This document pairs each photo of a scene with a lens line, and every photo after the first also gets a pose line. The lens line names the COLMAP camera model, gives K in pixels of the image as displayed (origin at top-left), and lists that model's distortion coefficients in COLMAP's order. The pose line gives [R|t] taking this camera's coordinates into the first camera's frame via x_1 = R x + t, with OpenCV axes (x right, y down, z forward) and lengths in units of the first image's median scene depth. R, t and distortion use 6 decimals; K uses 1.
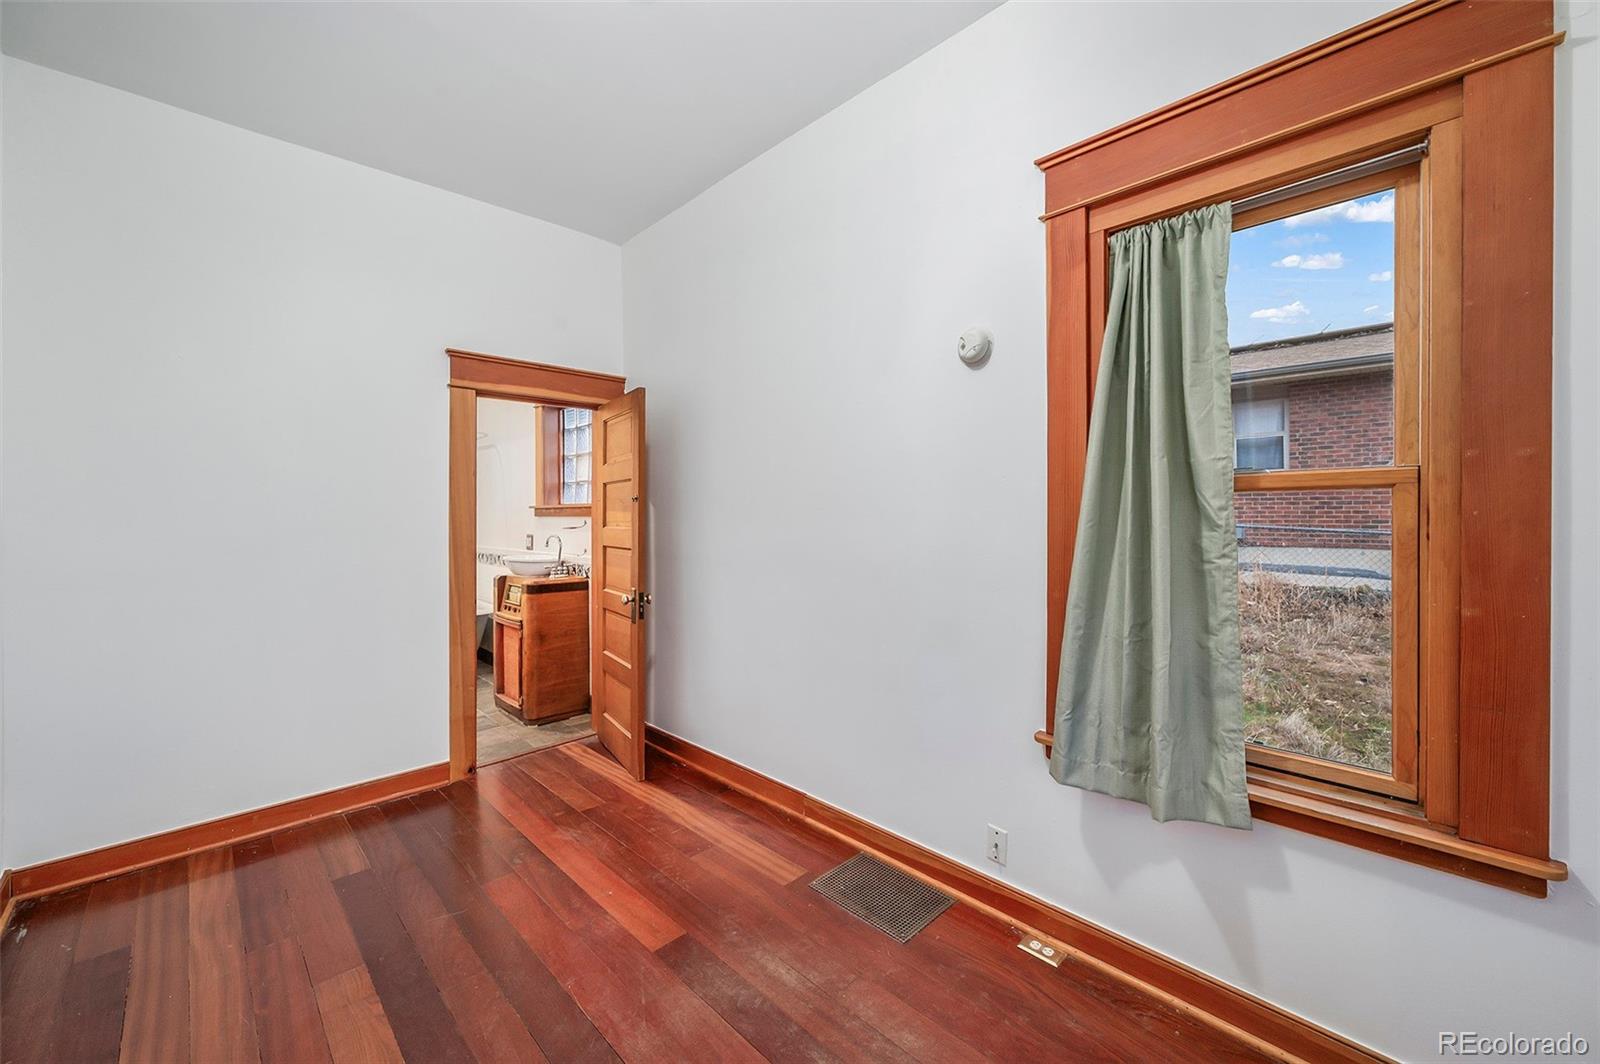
lens RADIAL K [[628.4, 0, 800.8], [0, 628.4, 523.8], [0, 0, 1]] dist [-0.003223, 0.000274]
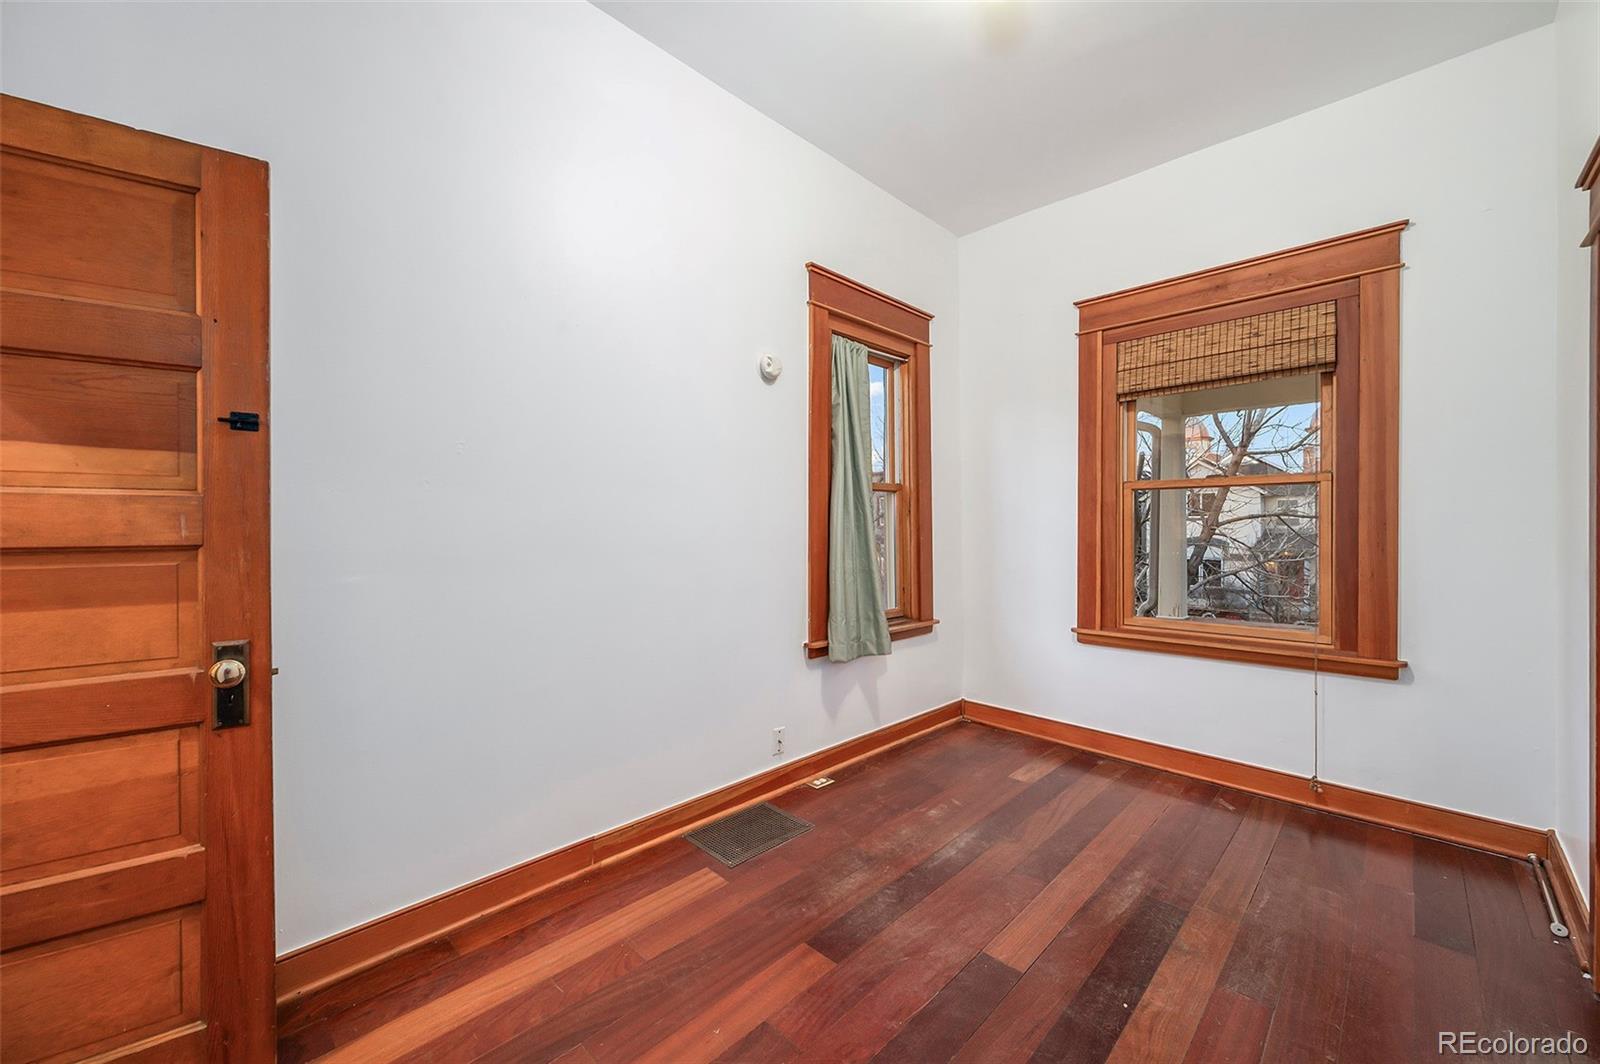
lens RADIAL K [[628.4, 0, 799.3], [0, 628.4, 529.1], [0, 0, 1]] dist [-0.003223, 0.000274]
pose [[-0.017118, -0.005206, 0.999840, -1.133677], [0.014603, 0.999878, 0.005456, 0.051959], [-0.999747, 0.014694, -0.017040, 1.059112]]
